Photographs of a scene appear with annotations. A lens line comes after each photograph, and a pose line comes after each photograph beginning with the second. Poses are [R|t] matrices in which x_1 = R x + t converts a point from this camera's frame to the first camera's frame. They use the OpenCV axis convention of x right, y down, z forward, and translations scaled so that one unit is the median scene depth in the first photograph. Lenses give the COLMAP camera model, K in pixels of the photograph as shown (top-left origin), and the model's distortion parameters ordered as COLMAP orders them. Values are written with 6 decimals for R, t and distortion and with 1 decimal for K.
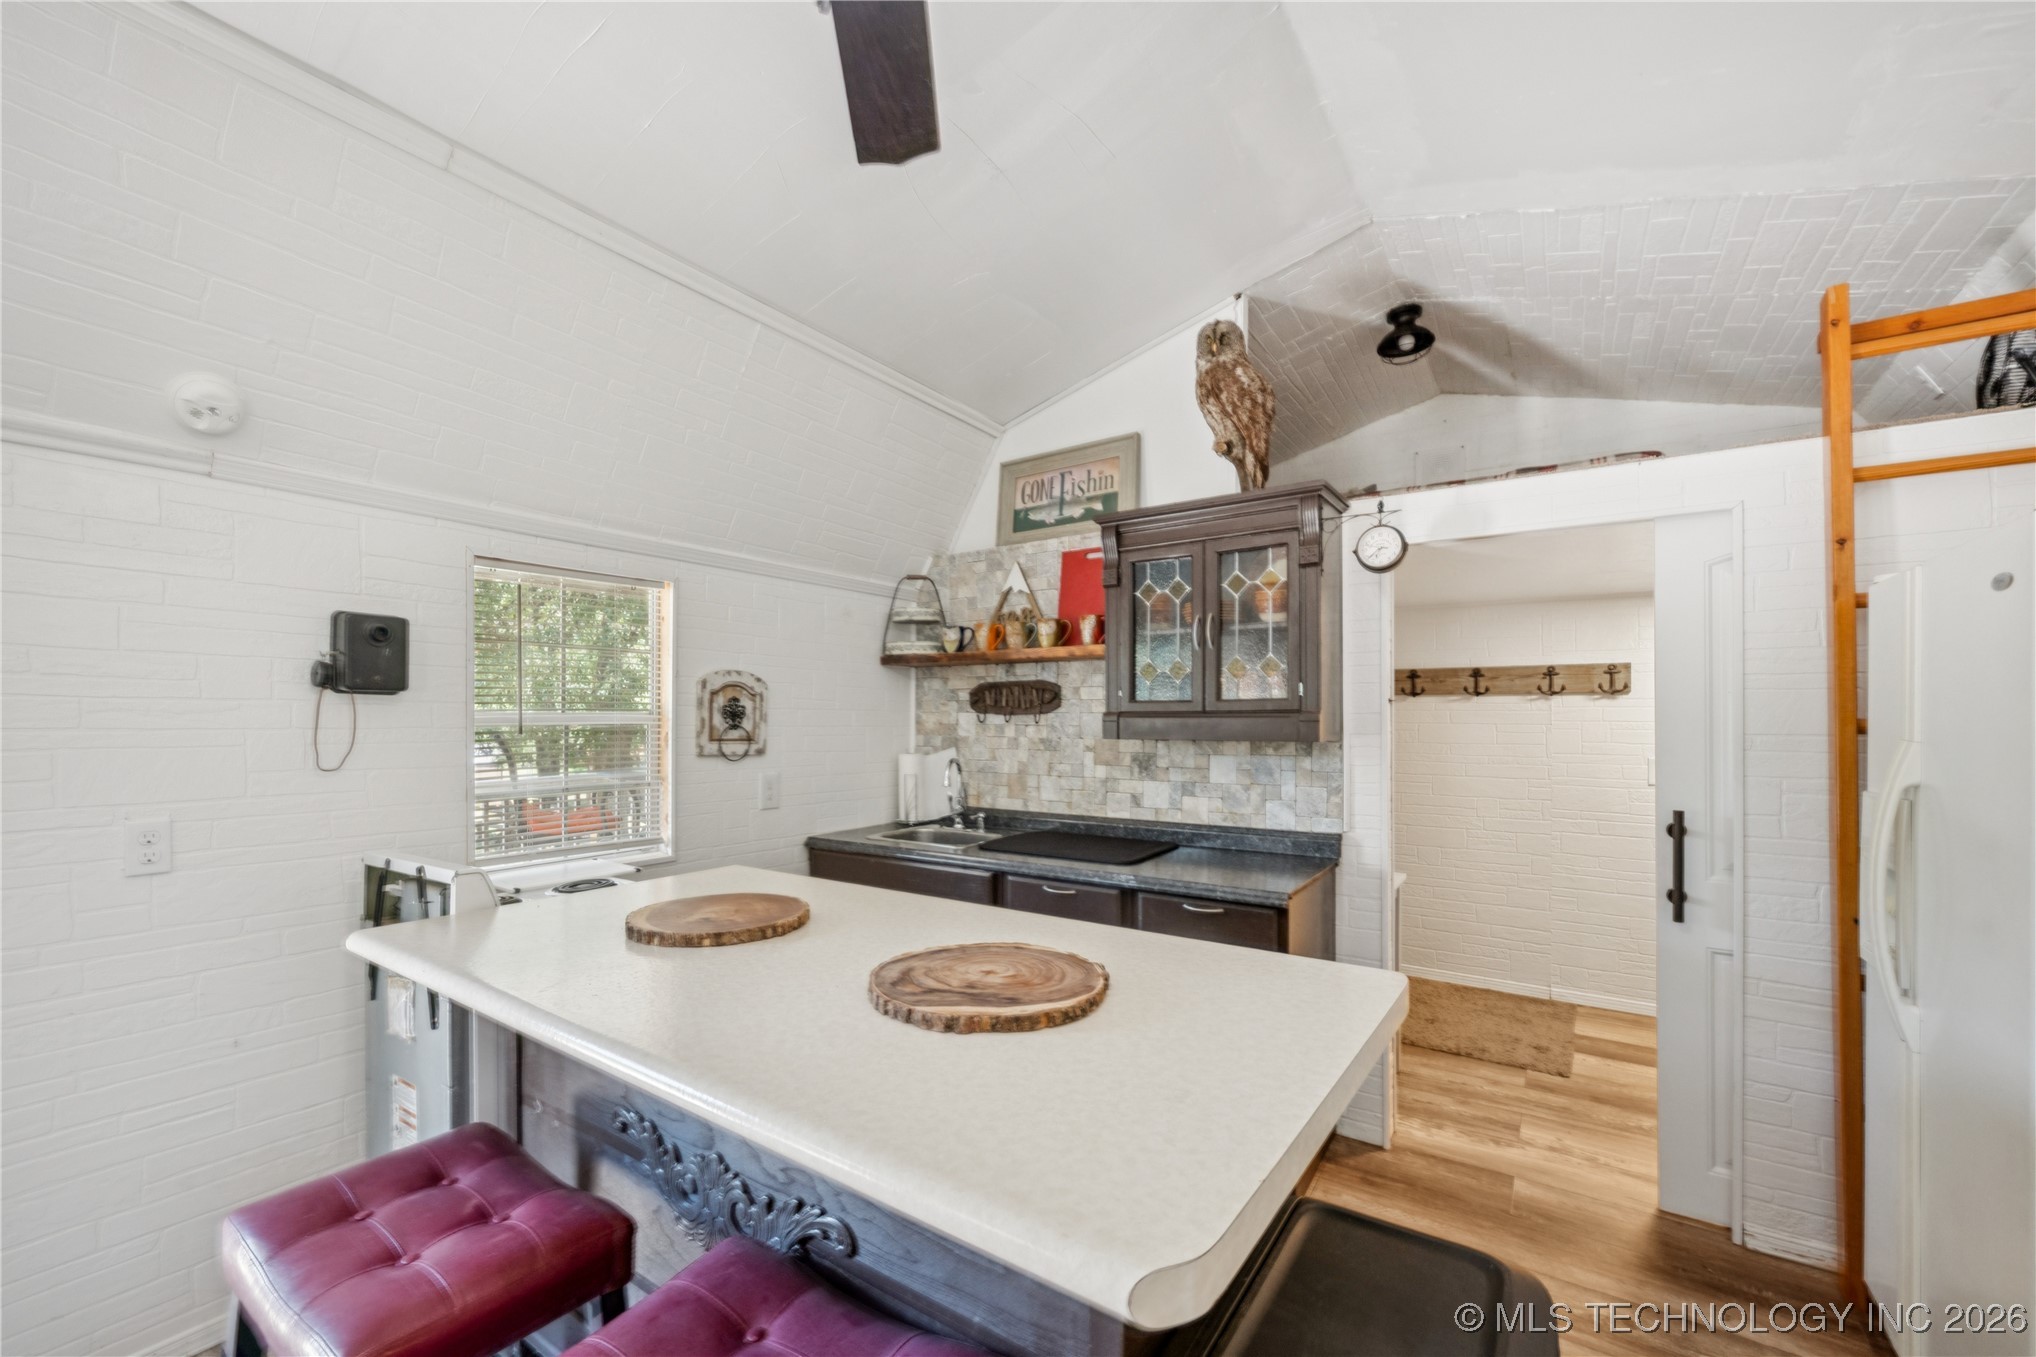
lens RADIAL K [[833.6, 0, 1023.8], [0, 833.6, 712.0], [0, 0, 1]] dist [-0.000507, -0.000060]
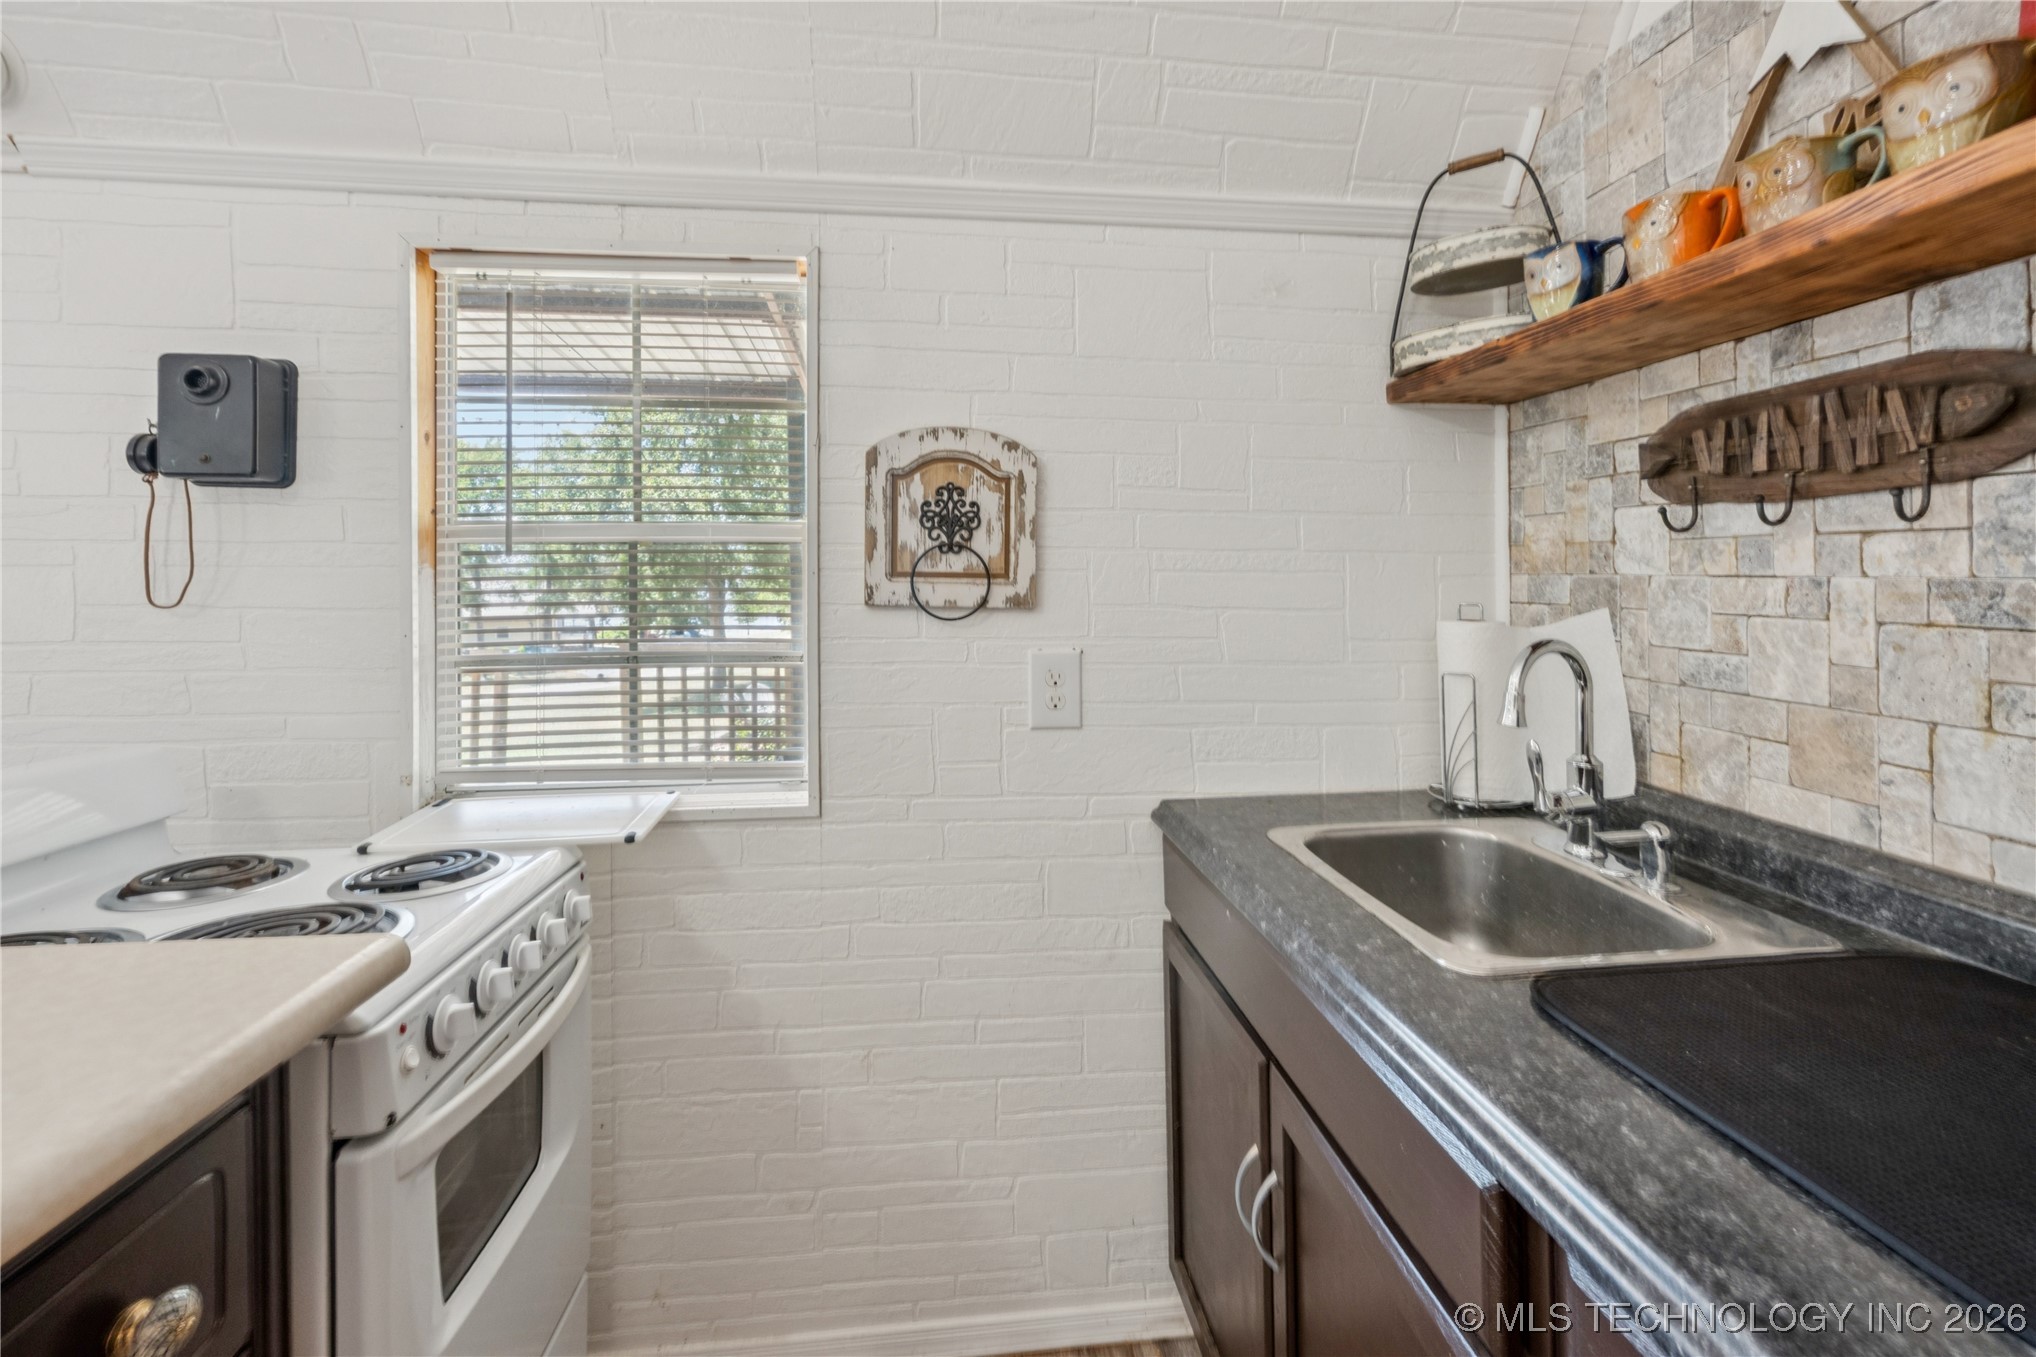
lens RADIAL K [[896.9, 0, 990.5], [0, 896.9, 559.6], [0, 0, 1]] dist [0.001215, 0.000162]
pose [[0.630422, -0.013416, -0.776137, 0.051156], [0.006849, 0.999908, -0.011721, 0.026832], [0.776223, 0.002074, 0.630455, 0.605784]]
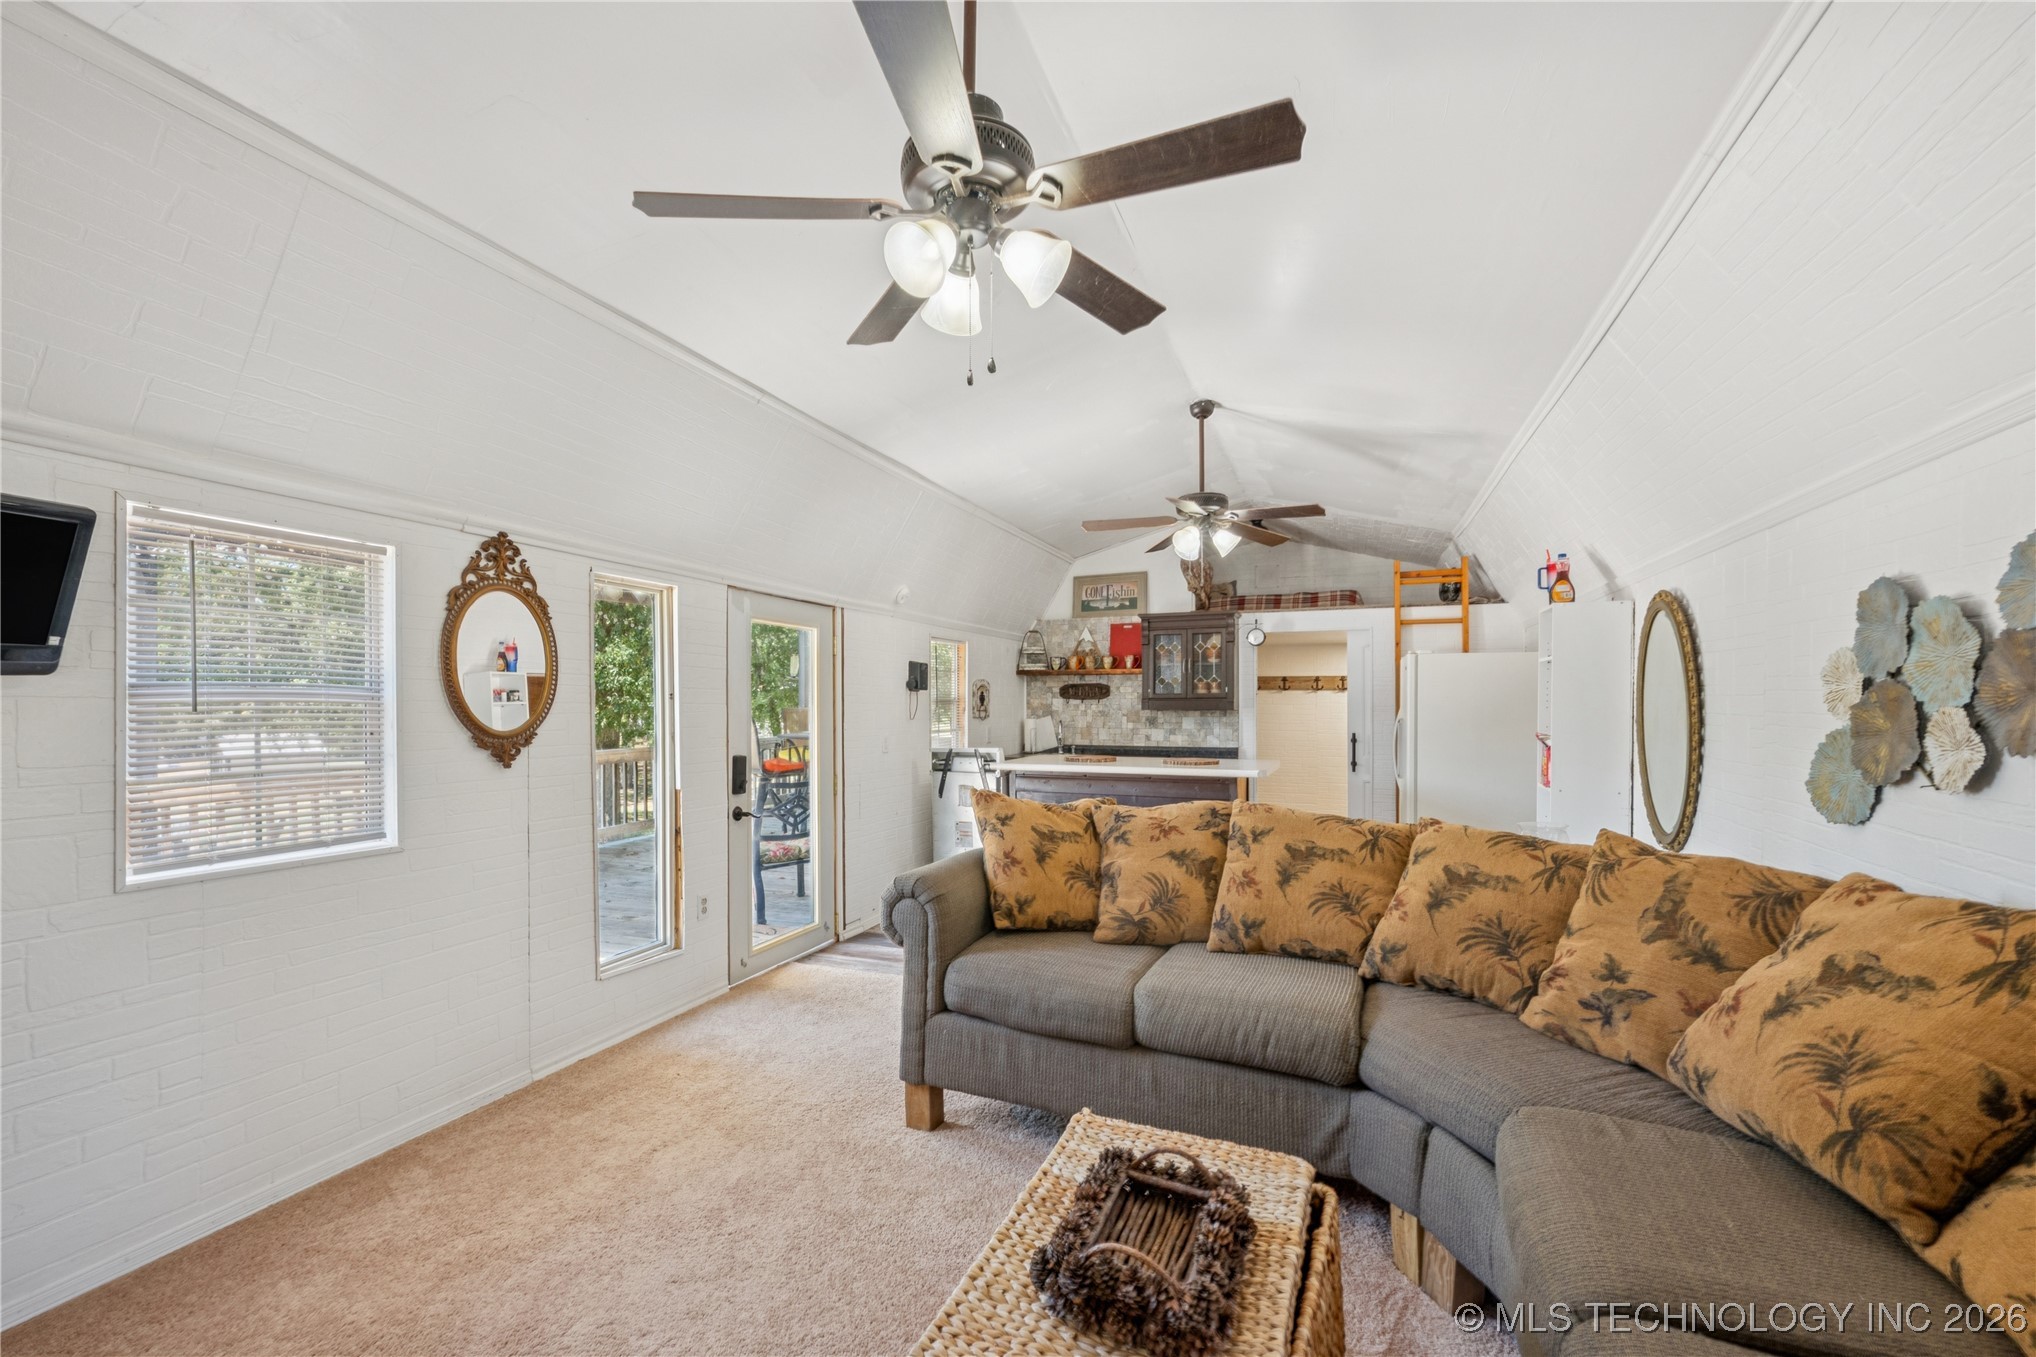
lens RADIAL K [[836.7, 0, 1018.4], [0, 836.7, 700.7], [0, 0, 1]] dist [0.000510, 0.000057]
pose [[0.978432, -0.000641, 0.206568, -0.627277], [-0.000647, 0.999981, 0.006165, -0.006770], [-0.206568, -0.006166, 0.978413, -1.054486]]
